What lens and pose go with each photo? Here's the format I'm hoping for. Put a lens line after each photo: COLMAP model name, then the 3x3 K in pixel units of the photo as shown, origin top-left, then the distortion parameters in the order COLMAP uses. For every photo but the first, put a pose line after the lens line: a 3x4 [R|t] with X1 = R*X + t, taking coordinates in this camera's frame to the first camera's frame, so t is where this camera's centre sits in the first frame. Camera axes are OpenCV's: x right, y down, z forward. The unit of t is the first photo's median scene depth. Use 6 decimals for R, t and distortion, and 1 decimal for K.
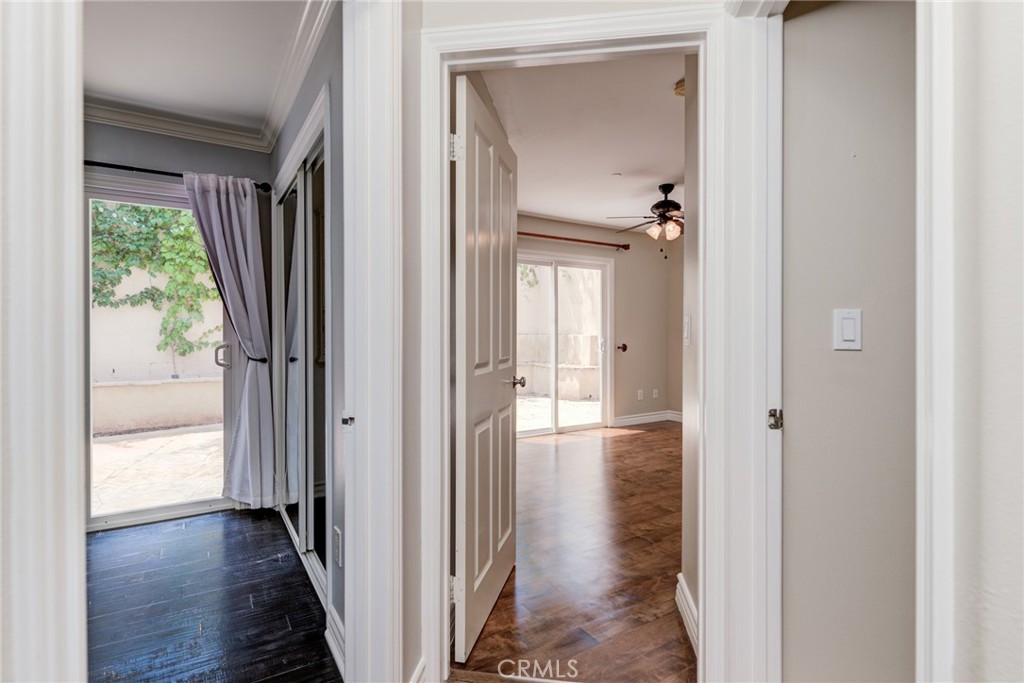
lens RADIAL K [[495.4, 0, 502.2], [0, 495.4, 338.9], [0, 0, 1]] dist [0.001944, -0.000279]
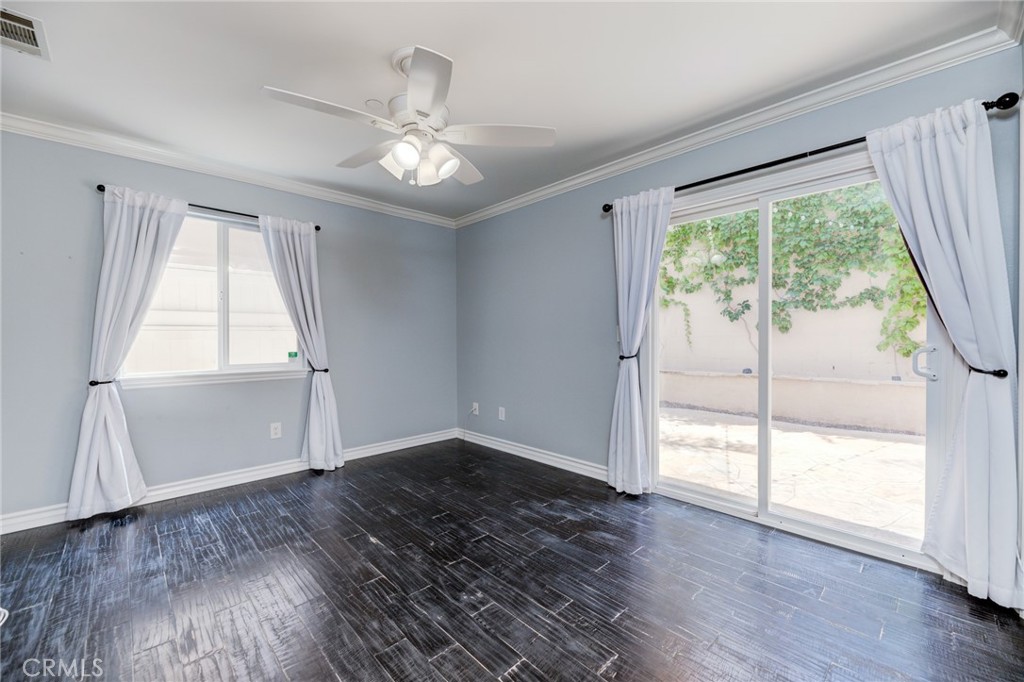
lens RADIAL K [[415.7, 0, 515.4], [0, 415.7, 342.3], [0, 0, 1]] dist [-0.001942, -0.000858]
pose [[0.213766, 0.012172, -0.976809, -0.039730], [-0.002309, 0.999926, 0.011954, -0.000928], [0.976882, -0.000300, 0.213778, 0.117996]]
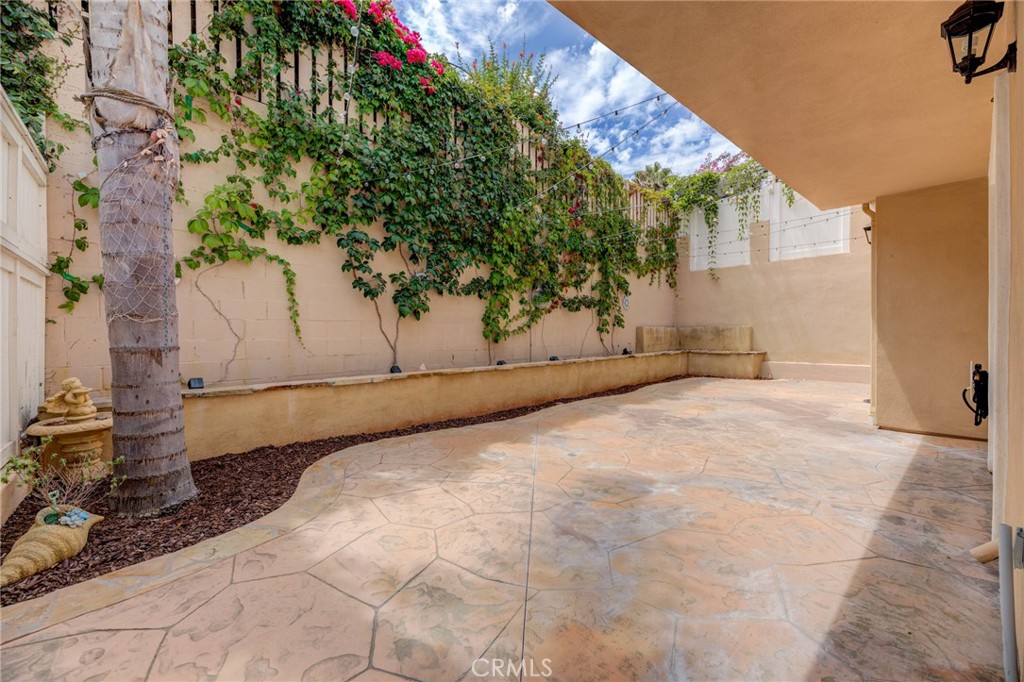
lens RADIAL K [[415.7, 0, 513.2], [0, 415.7, 340.0], [0, 0, 1]] dist [-0.001942, -0.000858]
pose [[0.982220, -0.001341, 0.187729, -0.821771], [-0.000575, 0.999948, 0.010153, 0.019541], [-0.187733, -0.010080, 0.982168, 0.120731]]
